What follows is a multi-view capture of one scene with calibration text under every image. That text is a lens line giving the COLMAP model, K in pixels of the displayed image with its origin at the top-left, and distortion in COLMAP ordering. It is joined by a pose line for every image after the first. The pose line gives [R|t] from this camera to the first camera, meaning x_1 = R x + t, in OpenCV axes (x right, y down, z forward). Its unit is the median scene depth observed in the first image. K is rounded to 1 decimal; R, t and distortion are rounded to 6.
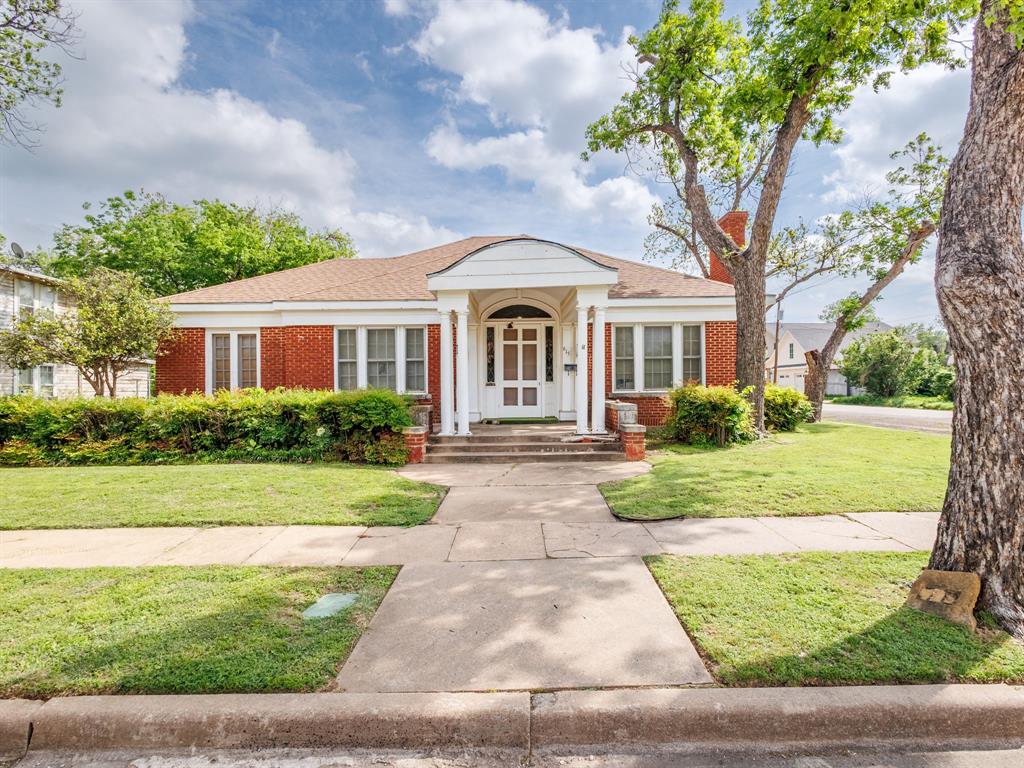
lens RADIAL K [[529.4, 0, 512.0], [0, 529.4, 384.0], [0, 0, 1]] dist [0.009770, 0.000799]
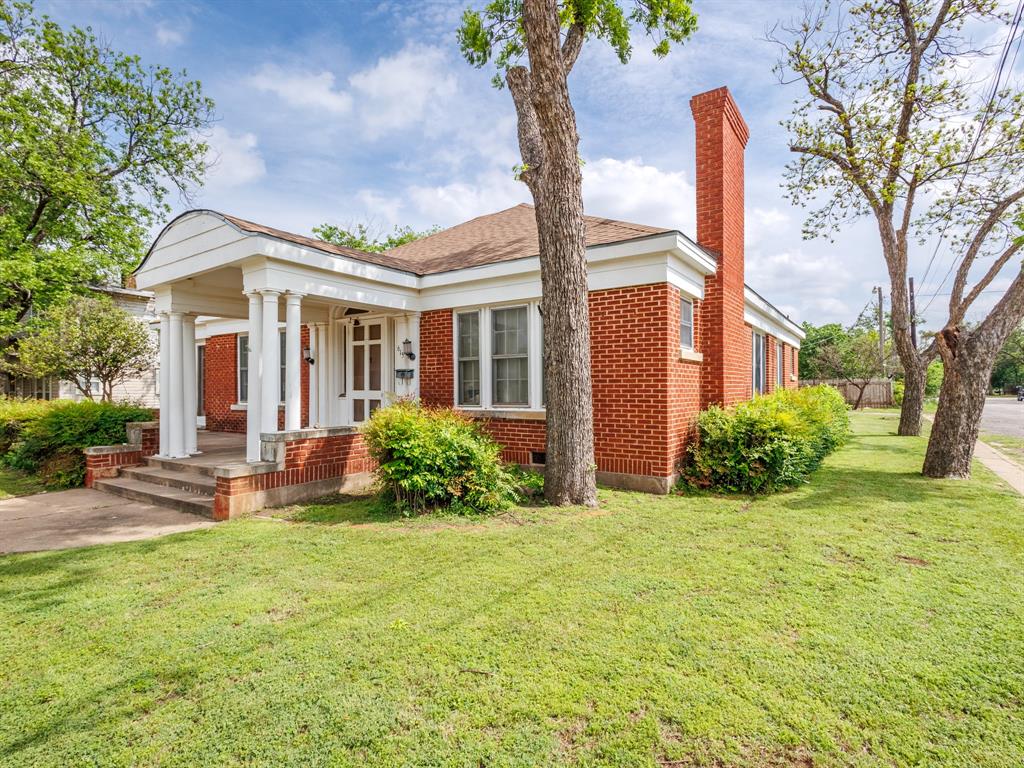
lens RADIAL K [[532.9, 0, 514.5], [0, 532.9, 381.7], [0, 0, 1]] dist [0.005963, -0.000164]
pose [[0.829884, -0.001626, -0.557934, 0.645805], [0.001719, 0.999998, -0.000358, -0.019239], [0.557933, -0.000662, 0.829885, 0.463894]]
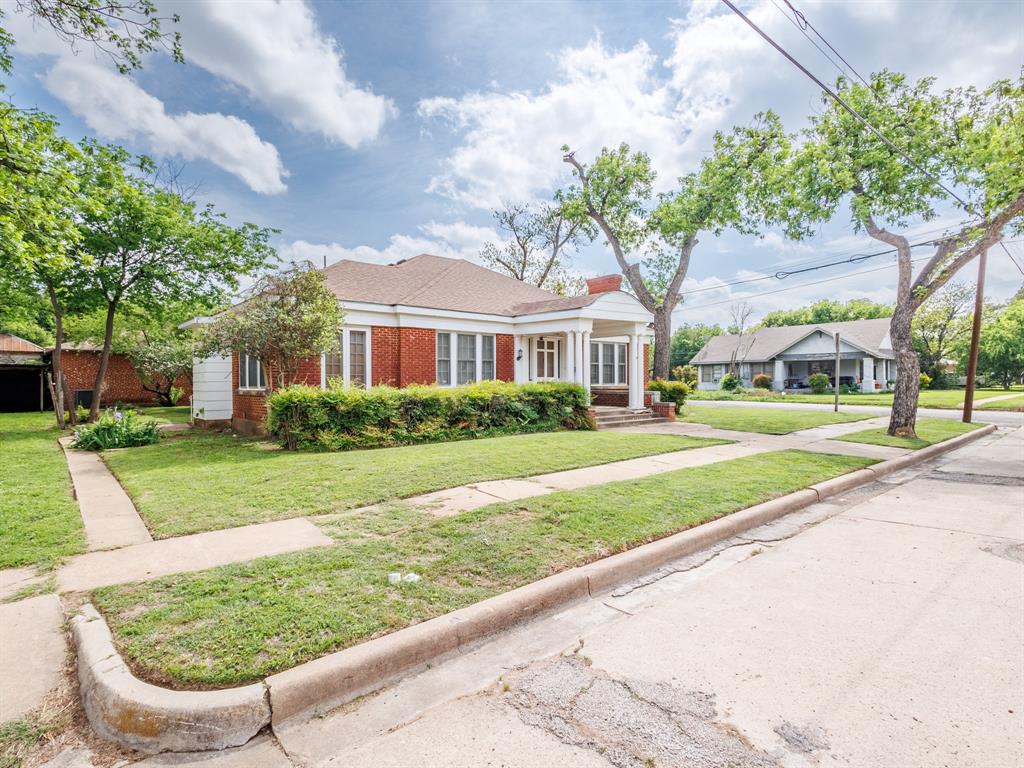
lens RADIAL K [[529.4, 0, 512.0], [0, 529.4, 384.0], [0, 0, 1]] dist [0.009770, 0.000799]
pose [[0.756936, 0.004290, 0.653475, -0.984915], [-0.003799, 0.999990, -0.002164, 0.015146], [-0.653479, -0.000845, 0.756945, -0.015954]]
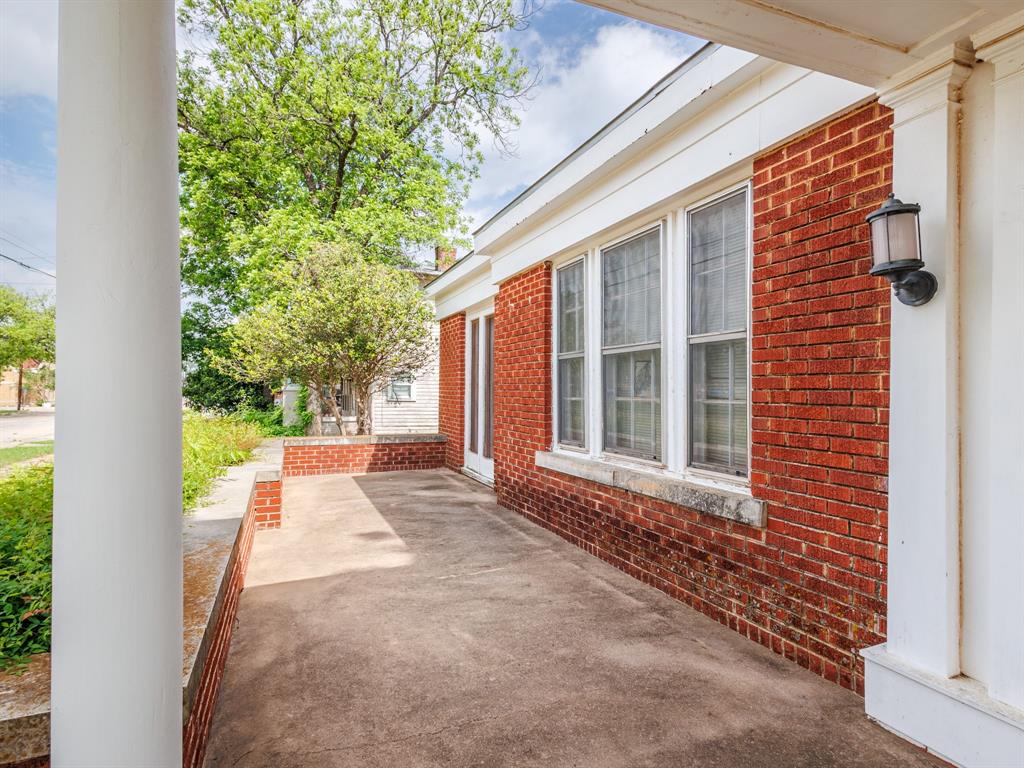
lens RADIAL K [[532.9, 0, 514.5], [0, 532.9, 381.7], [0, 0, 1]] dist [0.005963, -0.000164]
pose [[0.396418, -0.002181, -0.918067, -0.005070], [-0.000175, 0.999997, -0.002451, -0.025943], [0.918070, 0.001132, 0.396417, 0.829524]]
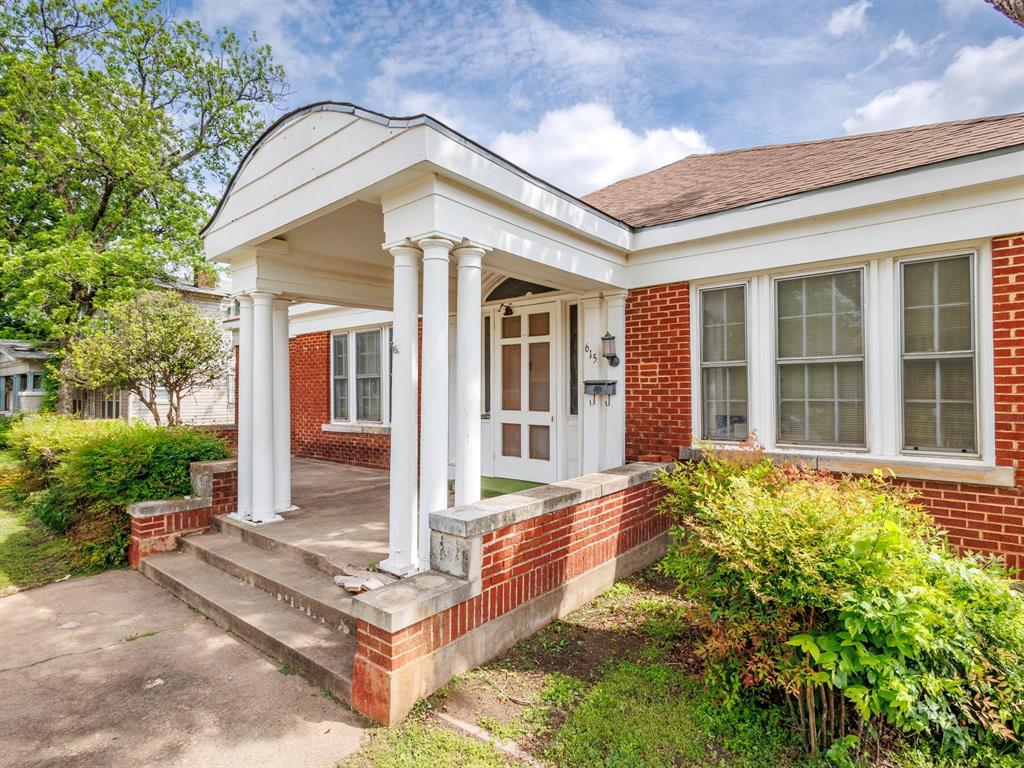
lens RADIAL K [[529.4, 0, 512.0], [0, 529.4, 384.0], [0, 0, 1]] dist [0.009770, 0.000799]
pose [[0.770443, -0.002164, -0.637506, 0.348314], [0.001930, 0.999998, -0.001063, -0.033525], [0.637507, -0.000411, 0.770445, 0.581534]]
